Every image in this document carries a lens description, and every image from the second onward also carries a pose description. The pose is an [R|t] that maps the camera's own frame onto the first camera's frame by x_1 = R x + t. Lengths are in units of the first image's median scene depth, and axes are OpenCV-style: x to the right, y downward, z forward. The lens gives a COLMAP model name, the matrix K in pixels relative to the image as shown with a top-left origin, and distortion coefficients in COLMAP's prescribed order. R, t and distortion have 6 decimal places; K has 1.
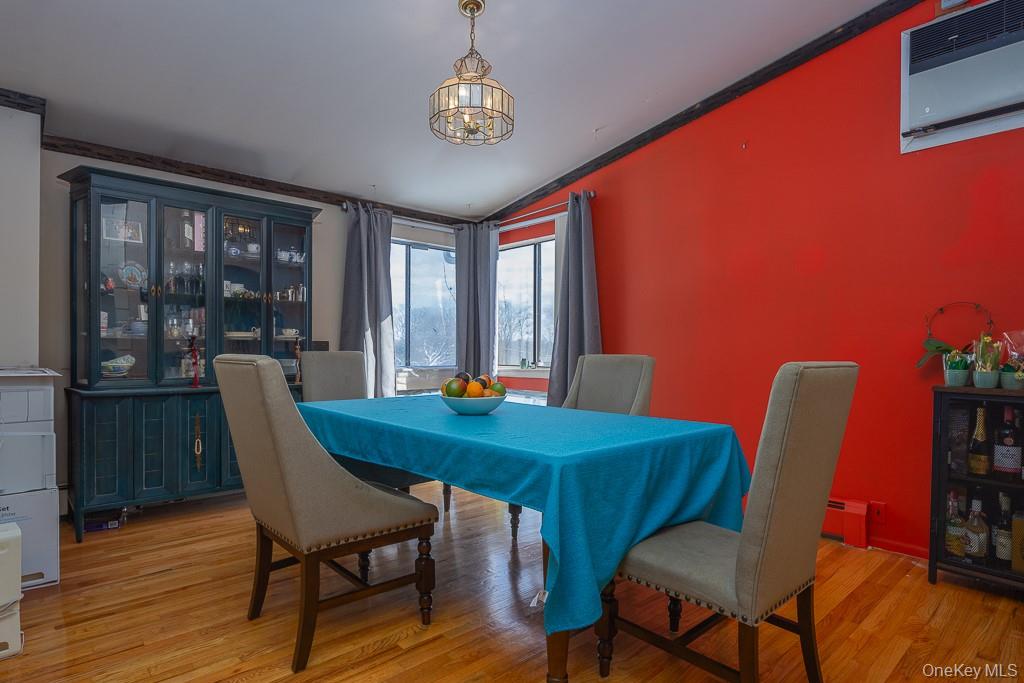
lens RADIAL K [[582.9, 0, 512.8], [0, 582.9, 346.6], [0, 0, 1]] dist [-0.000216, -0.000138]
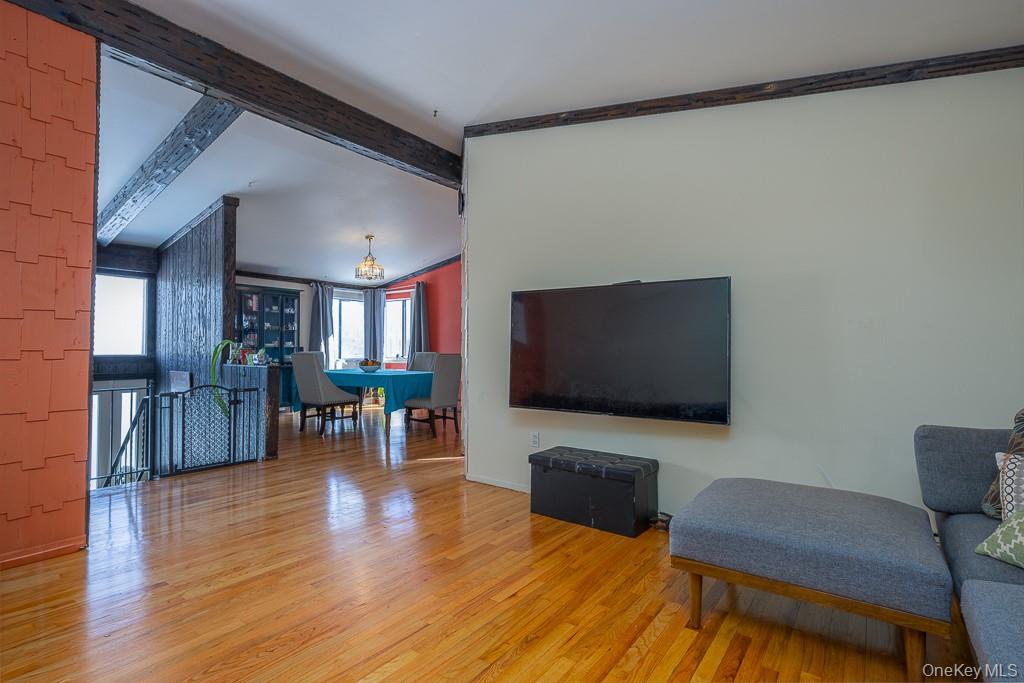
lens RADIAL K [[512.5, 0, 512.1], [0, 512.5, 331.0], [0, 0, 1]] dist [0.000674, 0.000041]
pose [[0.983483, -0.005419, 0.180920, 0.100798], [0.010746, 0.999537, -0.028481, -0.005787], [-0.180681, 0.029954, 0.983085, -1.004798]]
